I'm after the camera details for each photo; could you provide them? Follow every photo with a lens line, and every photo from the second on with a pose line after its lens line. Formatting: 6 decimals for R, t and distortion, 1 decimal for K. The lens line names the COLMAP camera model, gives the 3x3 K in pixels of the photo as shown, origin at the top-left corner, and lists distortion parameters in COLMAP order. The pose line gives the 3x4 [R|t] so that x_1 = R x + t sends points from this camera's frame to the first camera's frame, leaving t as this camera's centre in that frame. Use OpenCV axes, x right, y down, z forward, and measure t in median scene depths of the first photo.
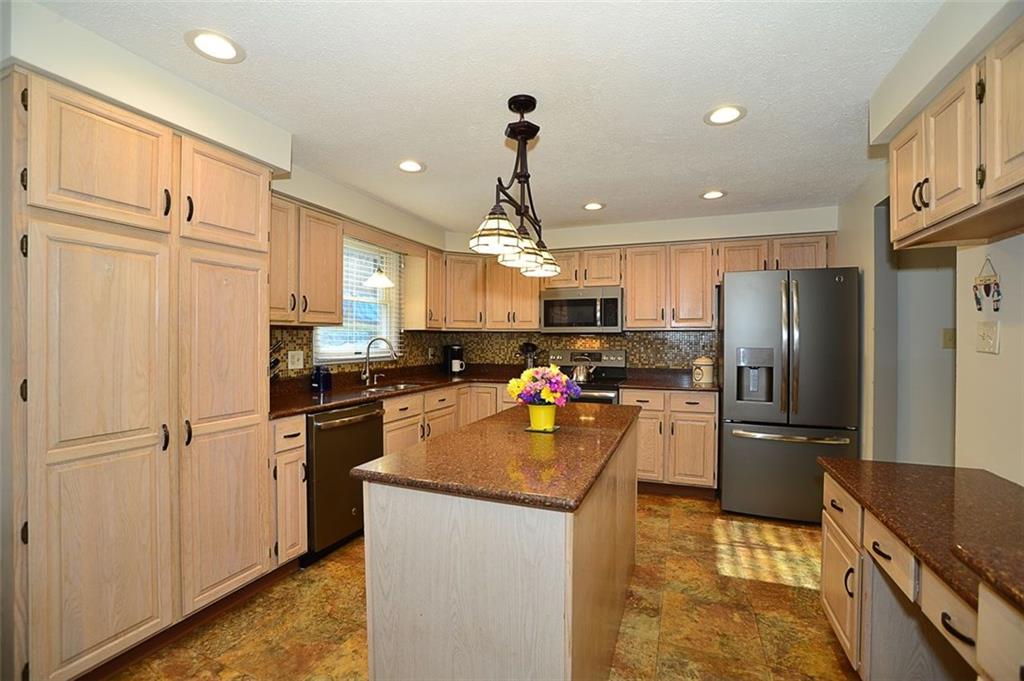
lens RADIAL K [[440.7, 0, 505.7], [0, 440.7, 339.7], [0, 0, 1]] dist [-0.041129, 0.000344]
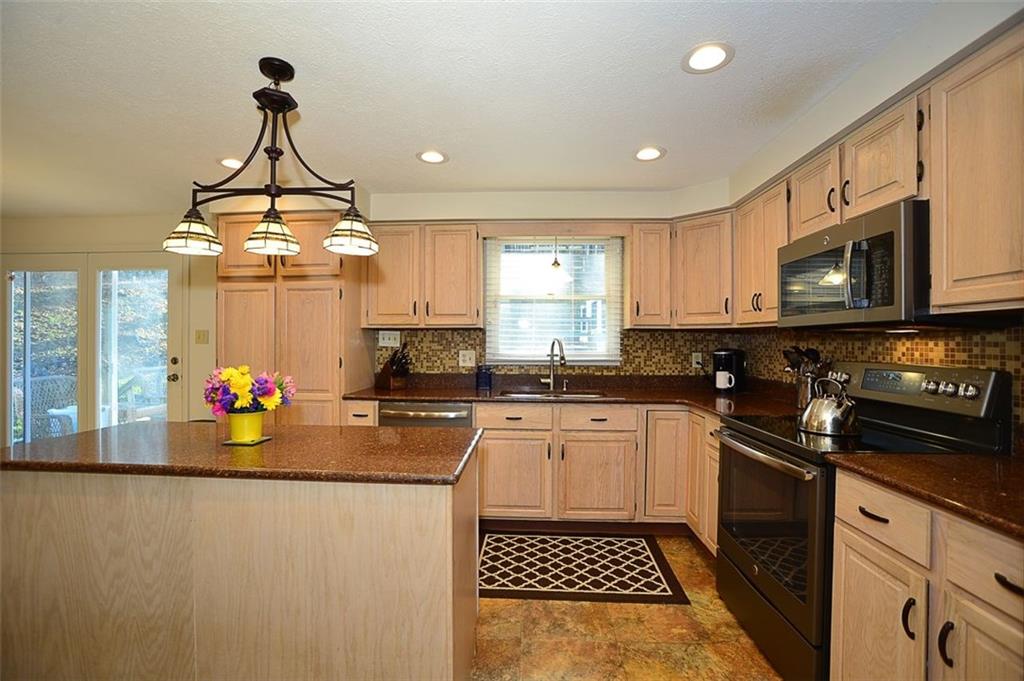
lens RADIAL K [[440.7, 0, 505.7], [0, 440.7, 339.7], [0, 0, 1]] dist [-0.041129, 0.000344]
pose [[0.336043, -0.004121, -0.941837, 0.521443], [-0.004392, 0.999973, -0.005943, 0.003530], [0.941836, 0.006133, 0.336016, 0.595488]]
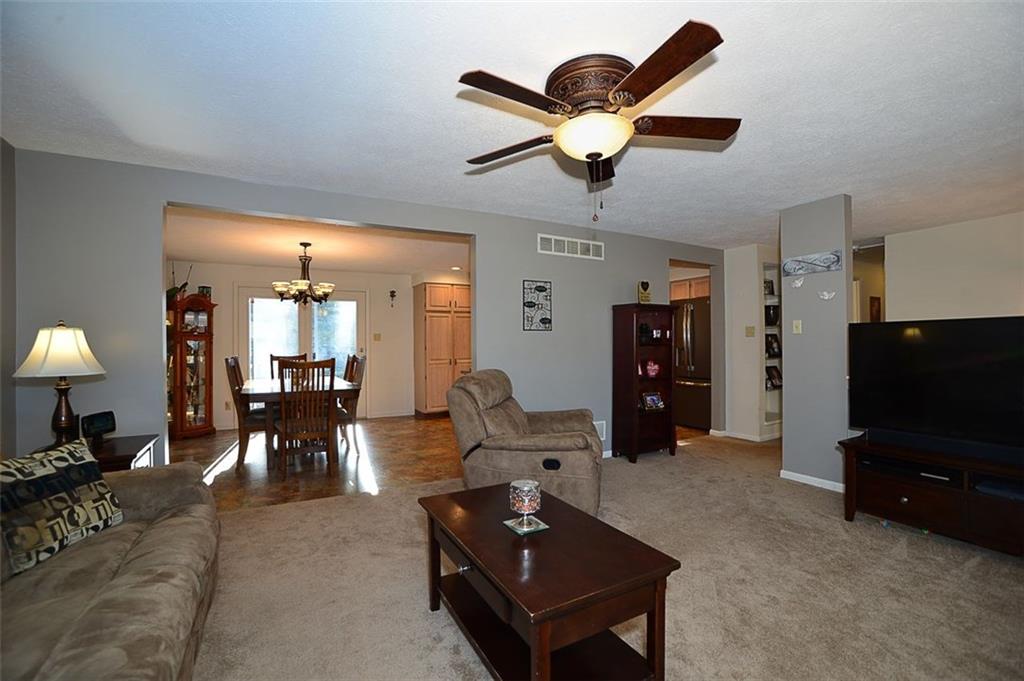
lens RADIAL K [[453.1, 0, 514.2], [0, 453.1, 341.4], [0, 0, 1]] dist [0.000906, 0.000092]
pose [[0.778477, -0.011982, -0.627558, 1.073470], [0.009687, 0.999928, -0.007074, 0.032386], [0.627598, -0.000572, 0.778537, -0.893659]]
